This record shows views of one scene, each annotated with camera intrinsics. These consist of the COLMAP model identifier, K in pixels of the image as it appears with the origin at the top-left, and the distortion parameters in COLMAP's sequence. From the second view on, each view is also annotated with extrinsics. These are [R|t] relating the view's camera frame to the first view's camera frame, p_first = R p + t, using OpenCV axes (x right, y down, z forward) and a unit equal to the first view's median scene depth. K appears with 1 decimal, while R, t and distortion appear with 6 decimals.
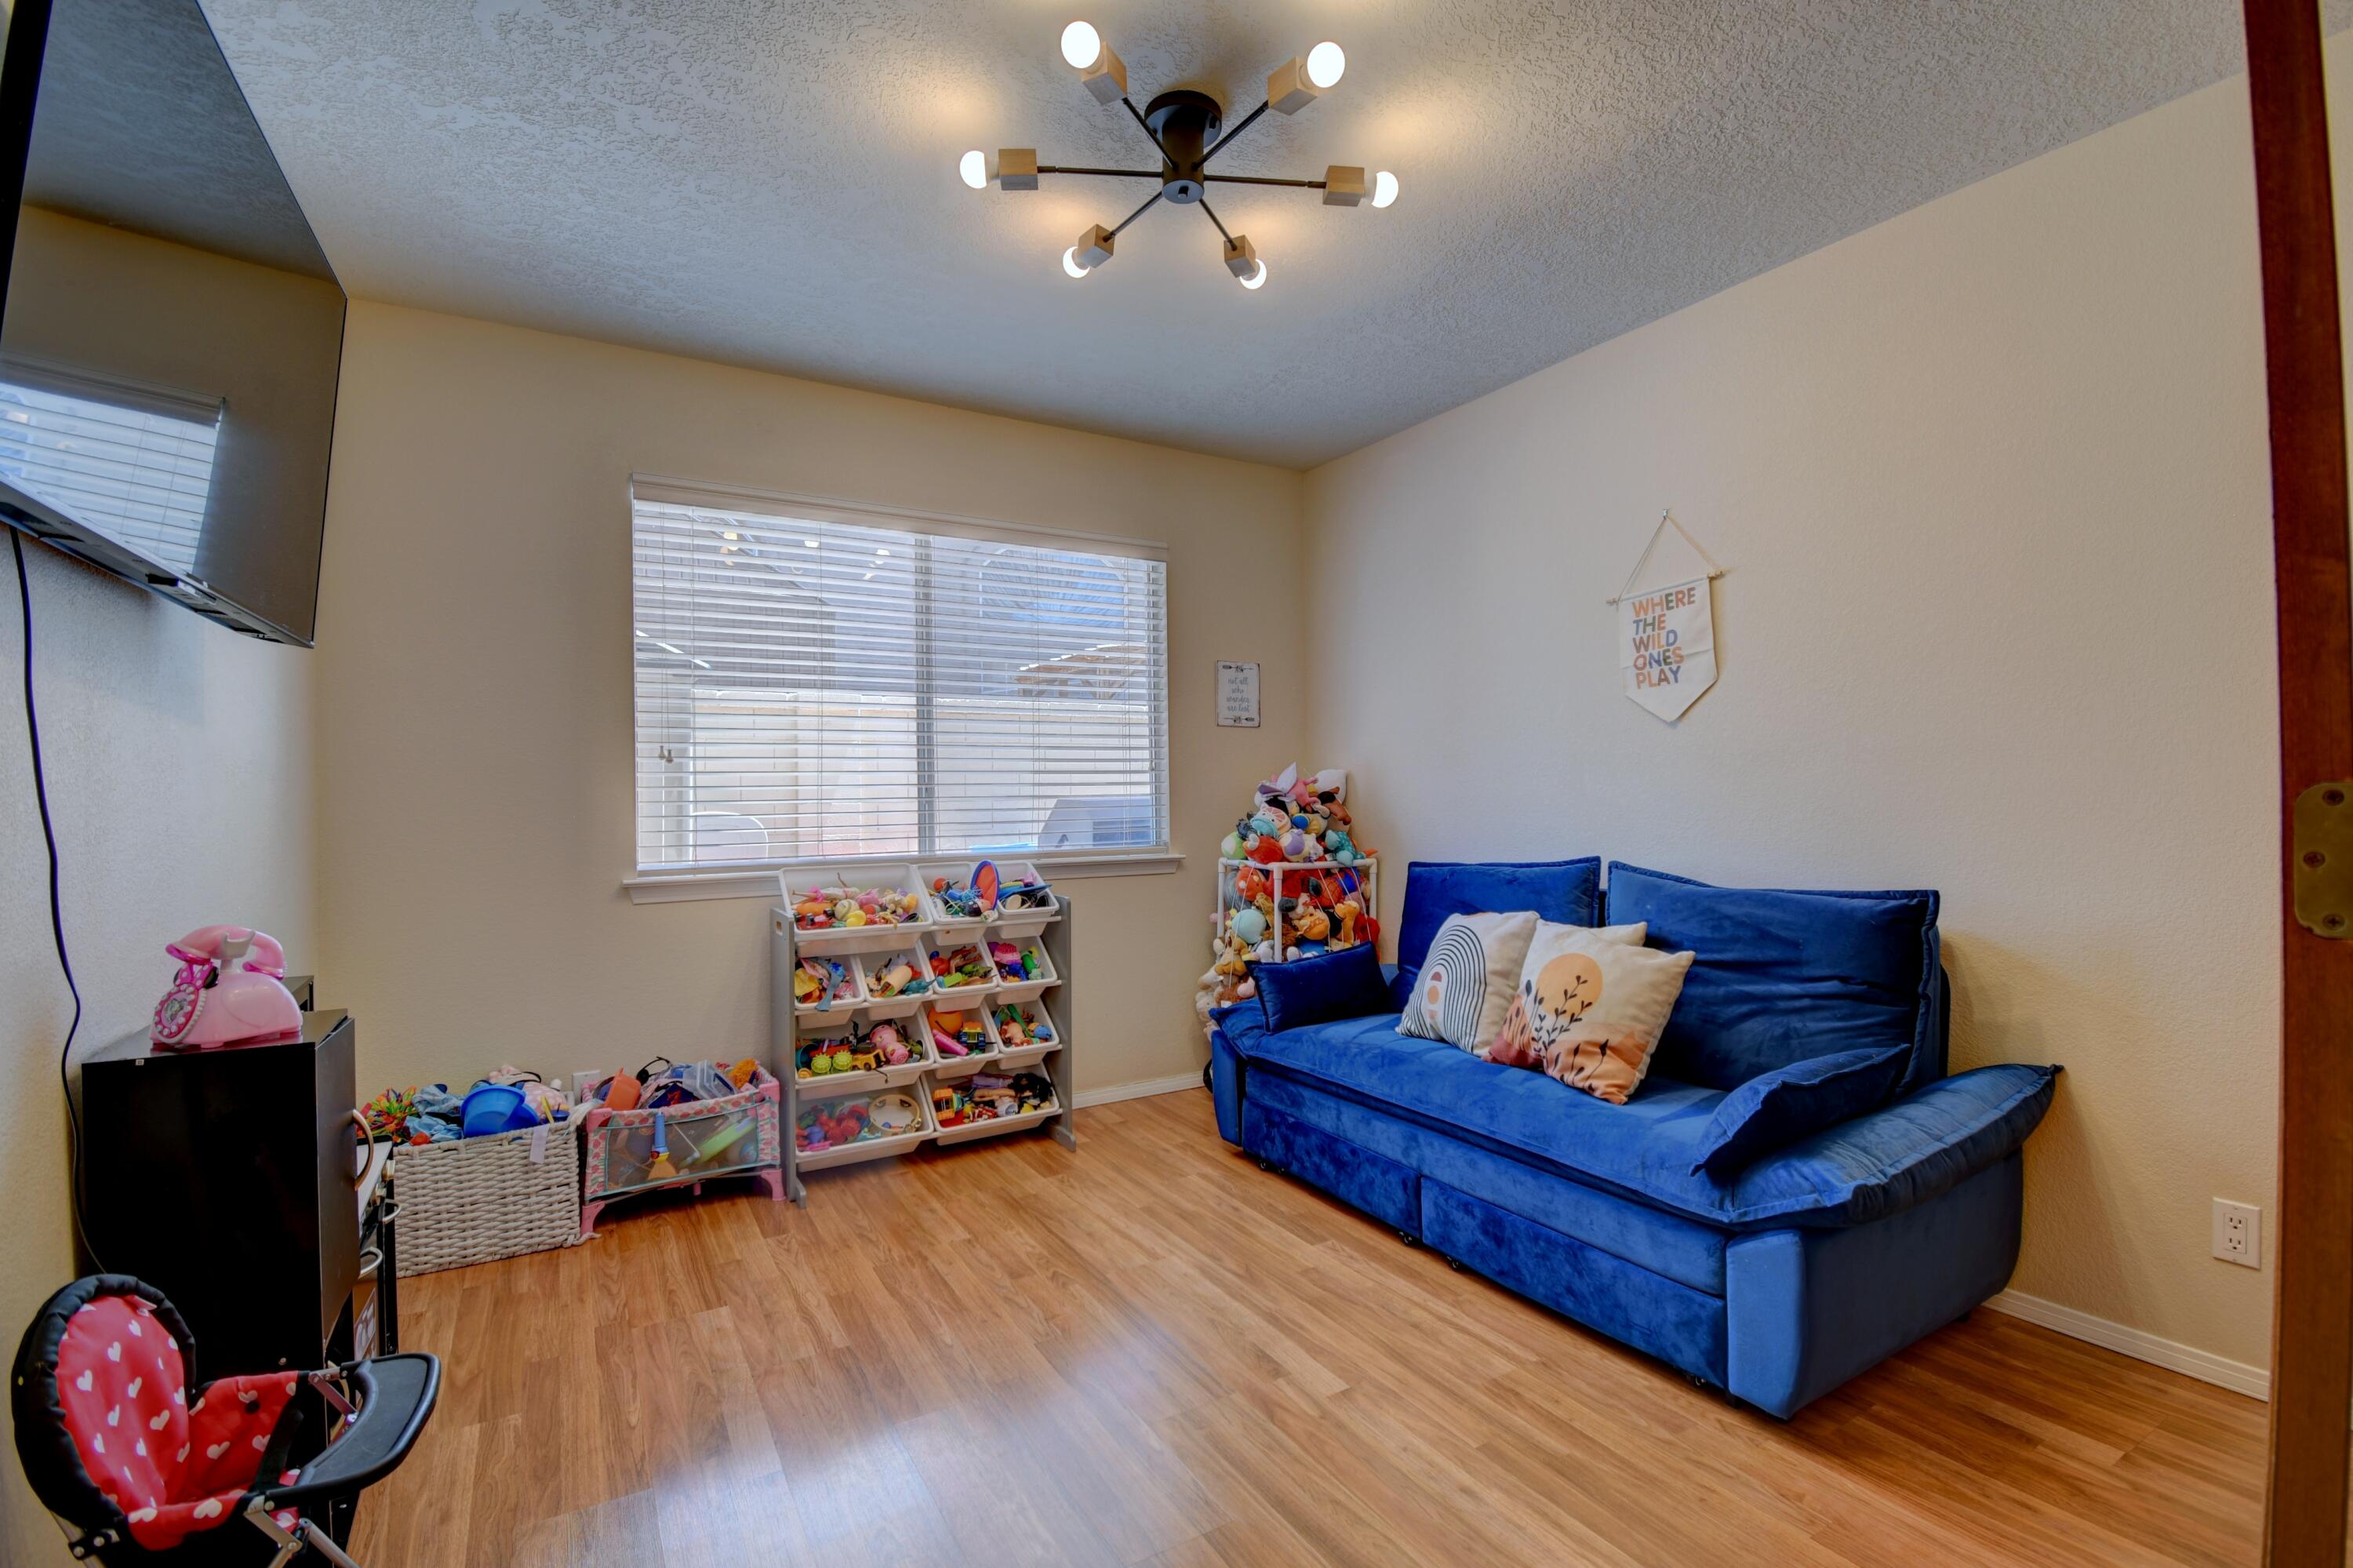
lens RADIAL K [[1041.3, 0, 1178.3], [0, 1041.3, 787.5], [0, 0, 1]] dist [0.017717, -0.024960]
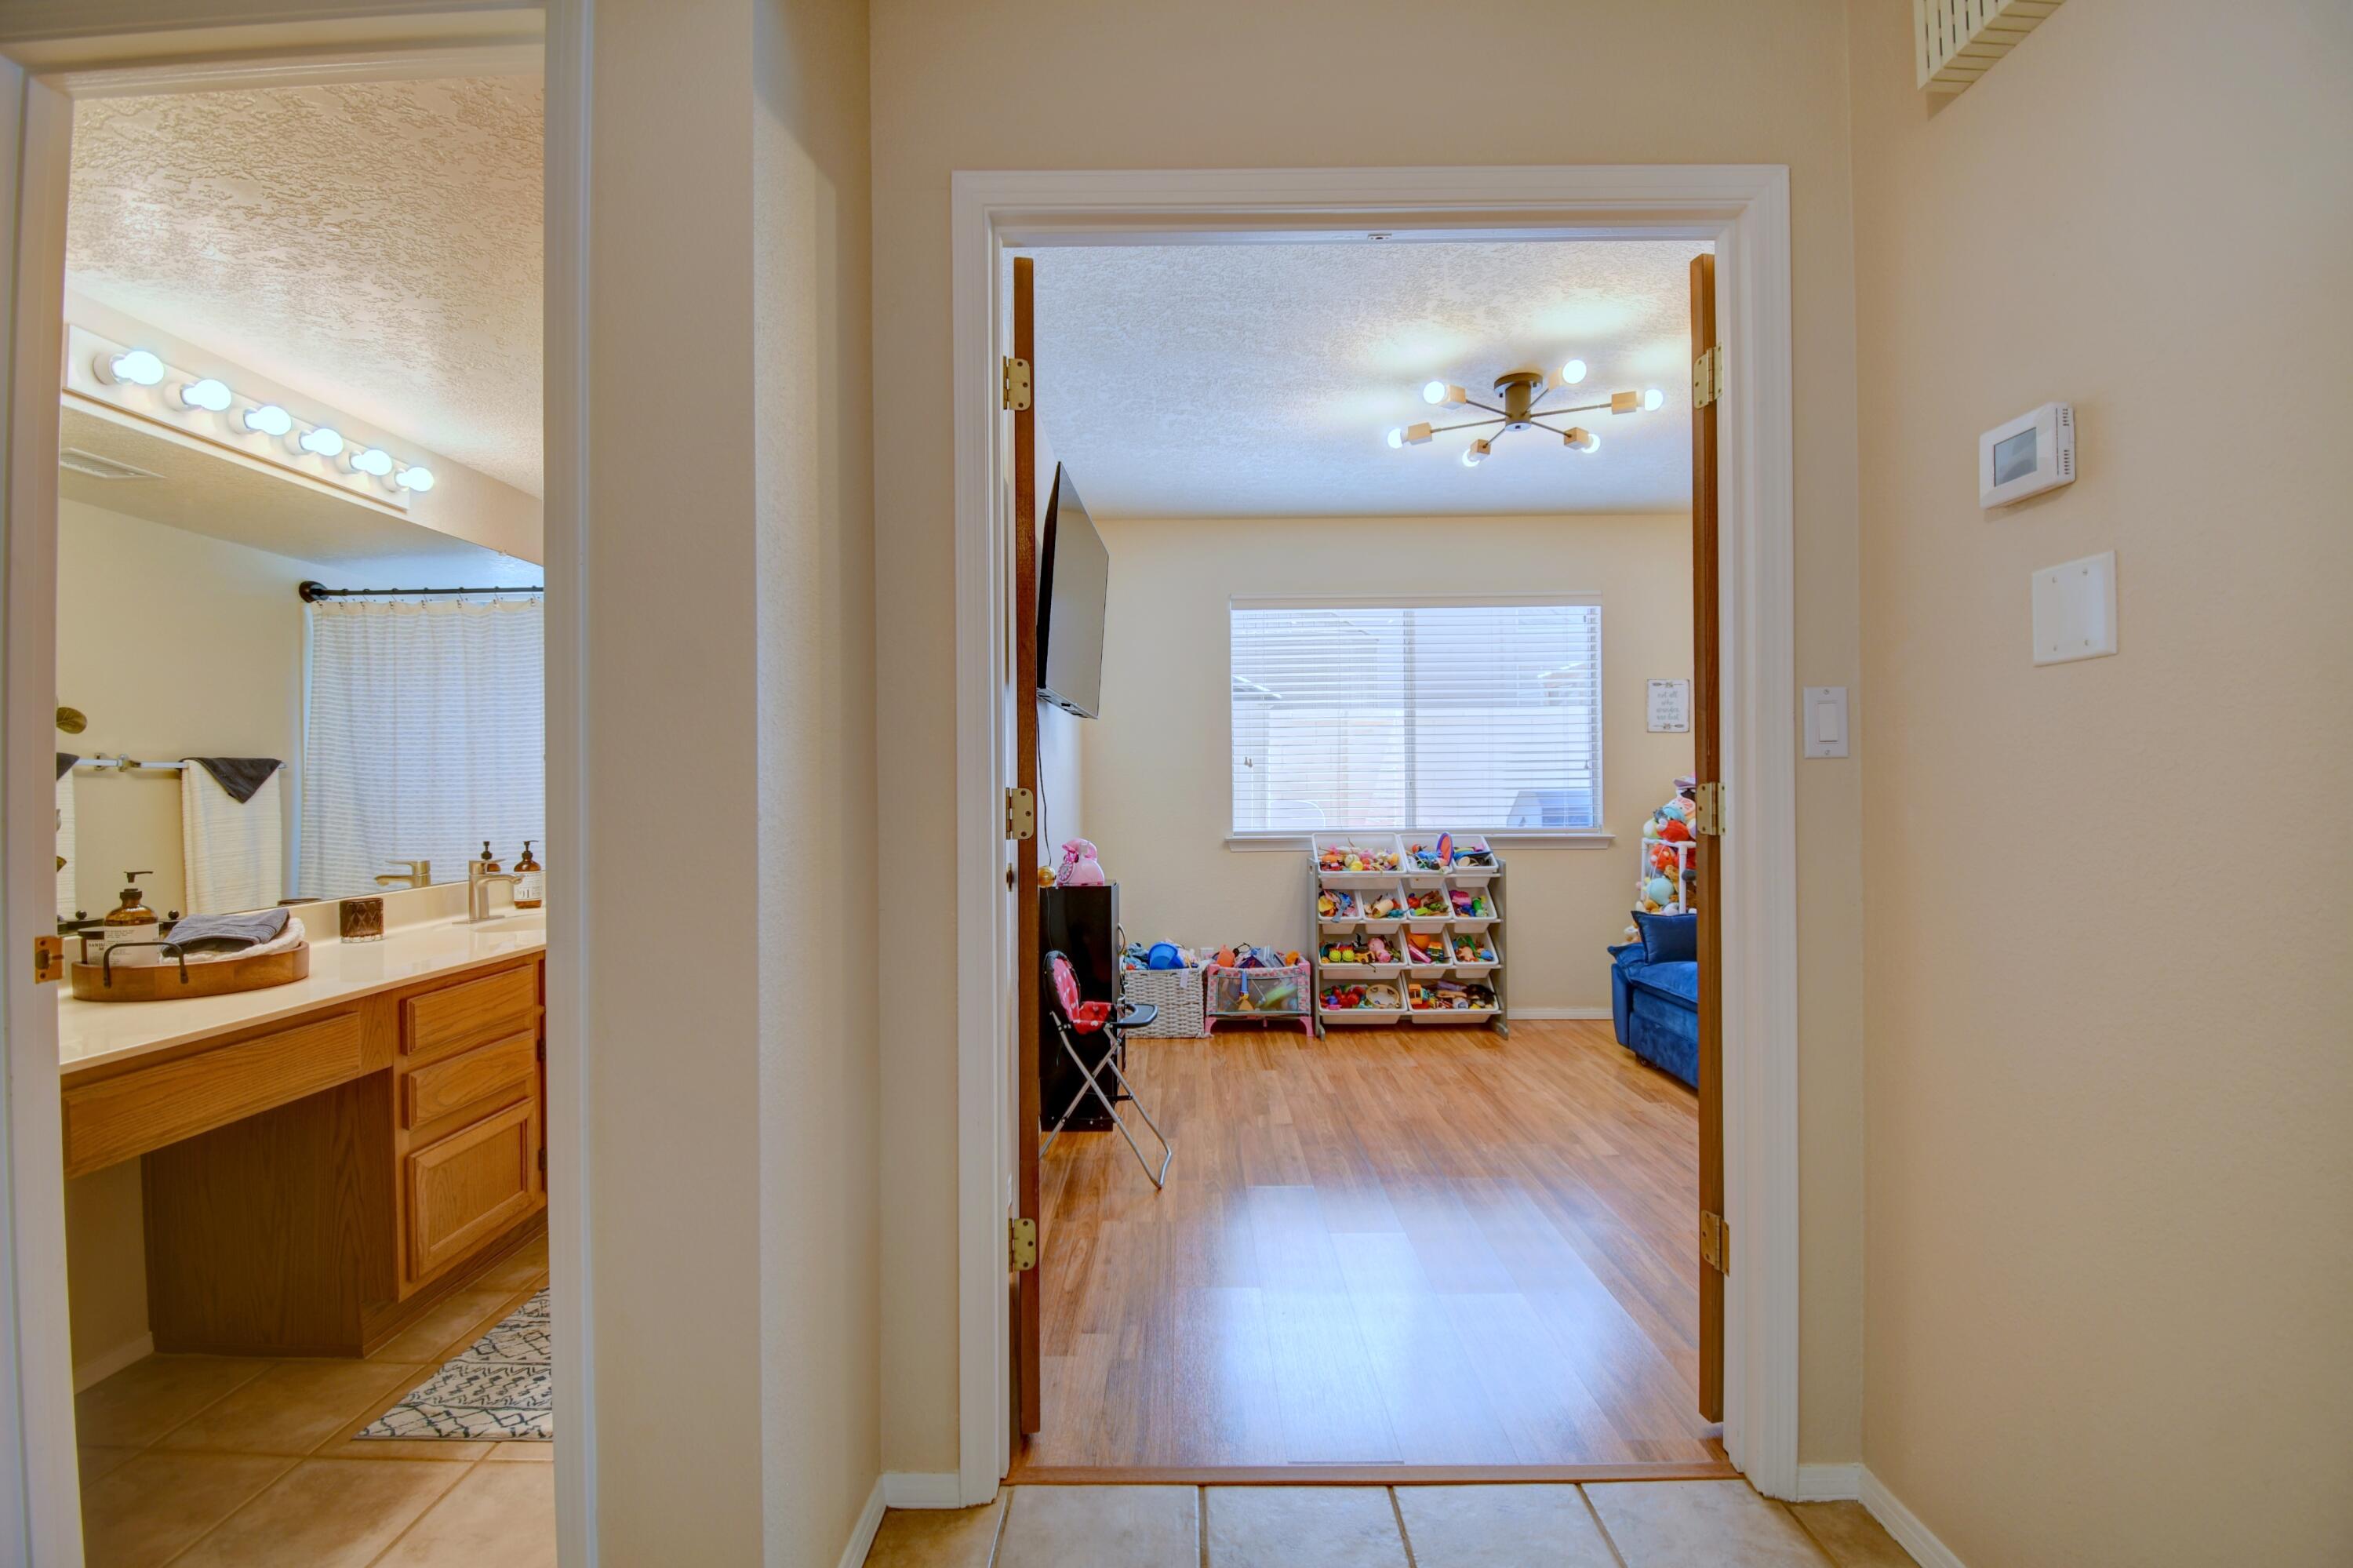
lens RADIAL K [[1041.3, 0, 1178.3], [0, 1041.3, 787.5], [0, 0, 1]] dist [0.017717, -0.024960]
pose [[0.857390, 0.003101, -0.514658, 0.256774], [0.000941, 0.999971, 0.007594, -0.003927], [0.514667, -0.006995, 0.857362, -0.460477]]
